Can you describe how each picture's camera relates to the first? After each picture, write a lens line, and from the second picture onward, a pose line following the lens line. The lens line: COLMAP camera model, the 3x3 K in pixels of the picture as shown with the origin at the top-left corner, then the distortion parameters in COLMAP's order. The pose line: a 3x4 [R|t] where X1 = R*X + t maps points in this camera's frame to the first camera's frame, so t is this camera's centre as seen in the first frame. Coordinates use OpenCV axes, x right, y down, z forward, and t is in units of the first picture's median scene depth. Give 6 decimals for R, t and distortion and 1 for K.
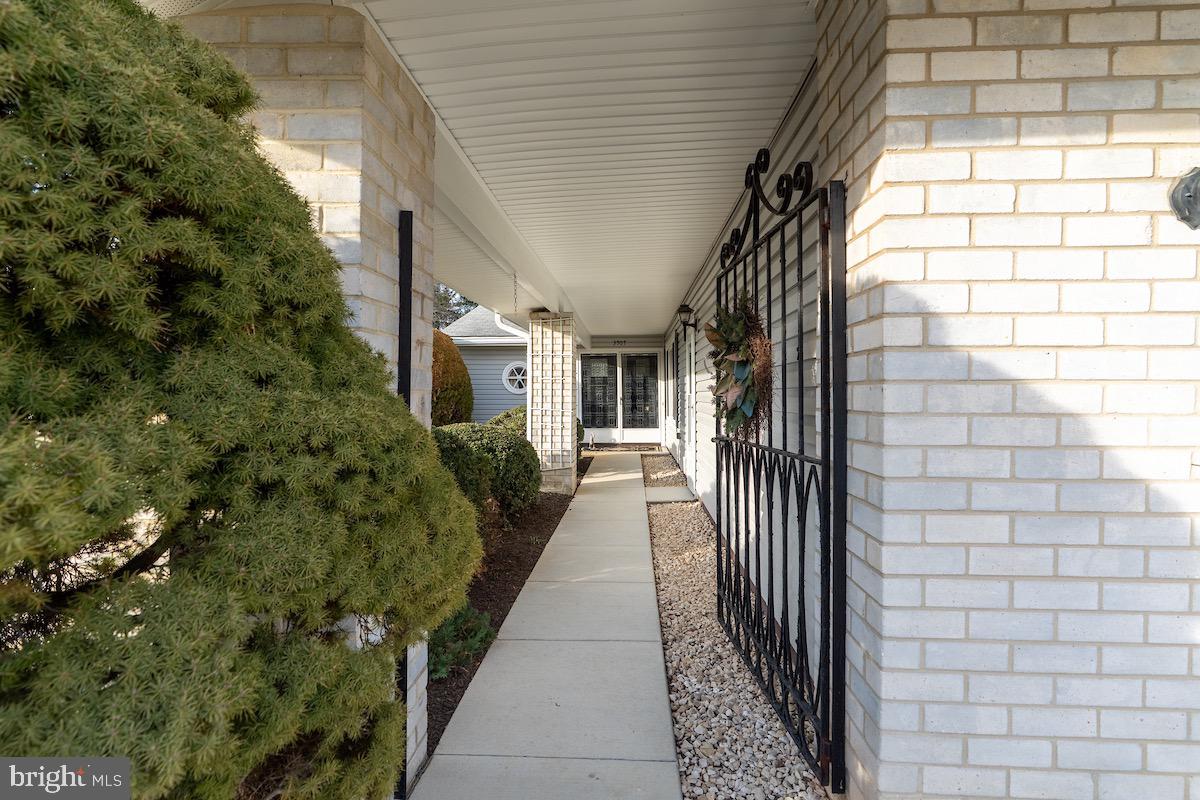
lens RADIAL K [[545.9, 0, 602.6], [0, 545.9, 401.5], [0, 0, 1]] dist [0.000165, 0.000359]
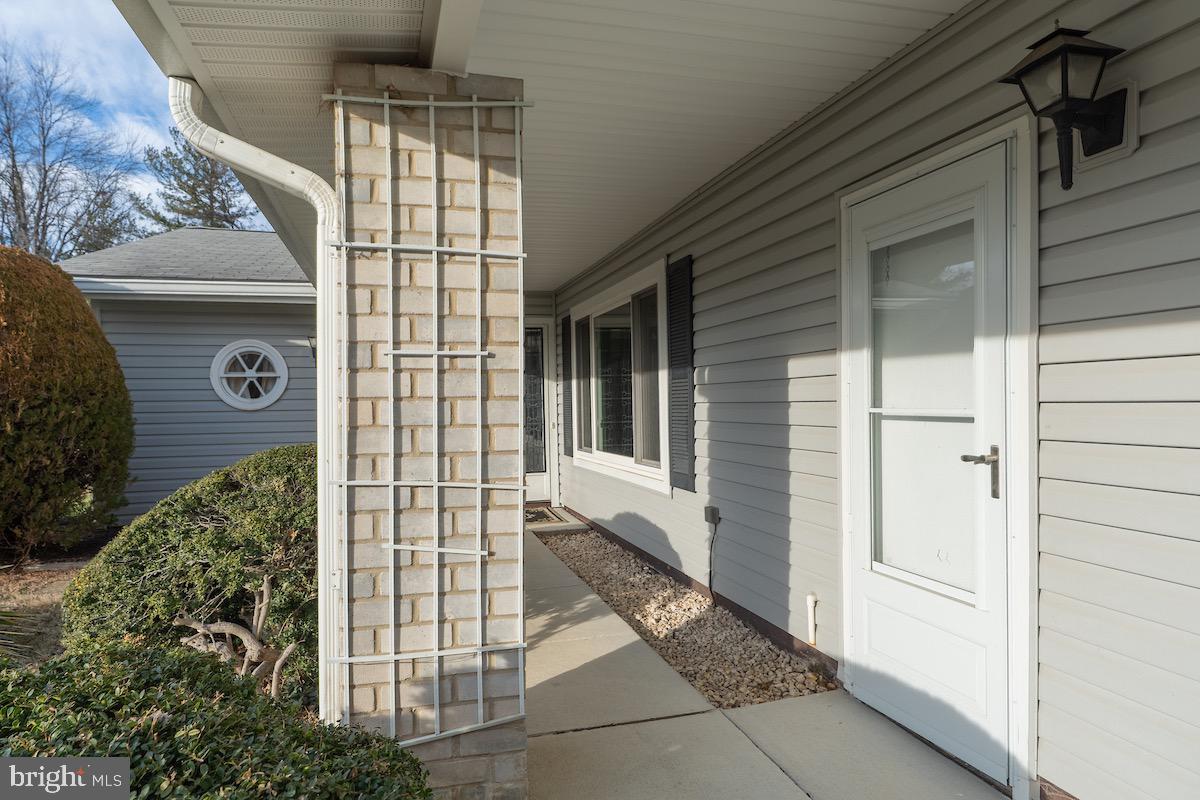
lens RADIAL K [[703.8, 0, 593.7], [0, 703.8, 401.7], [0, 0, 1]] dist [-0.000667, -0.000245]
pose [[0.950967, -0.013207, 0.309010, -0.069353], [0.018071, 0.999754, -0.012886, -0.008631], [-0.308764, 0.017838, 0.950971, 0.387901]]
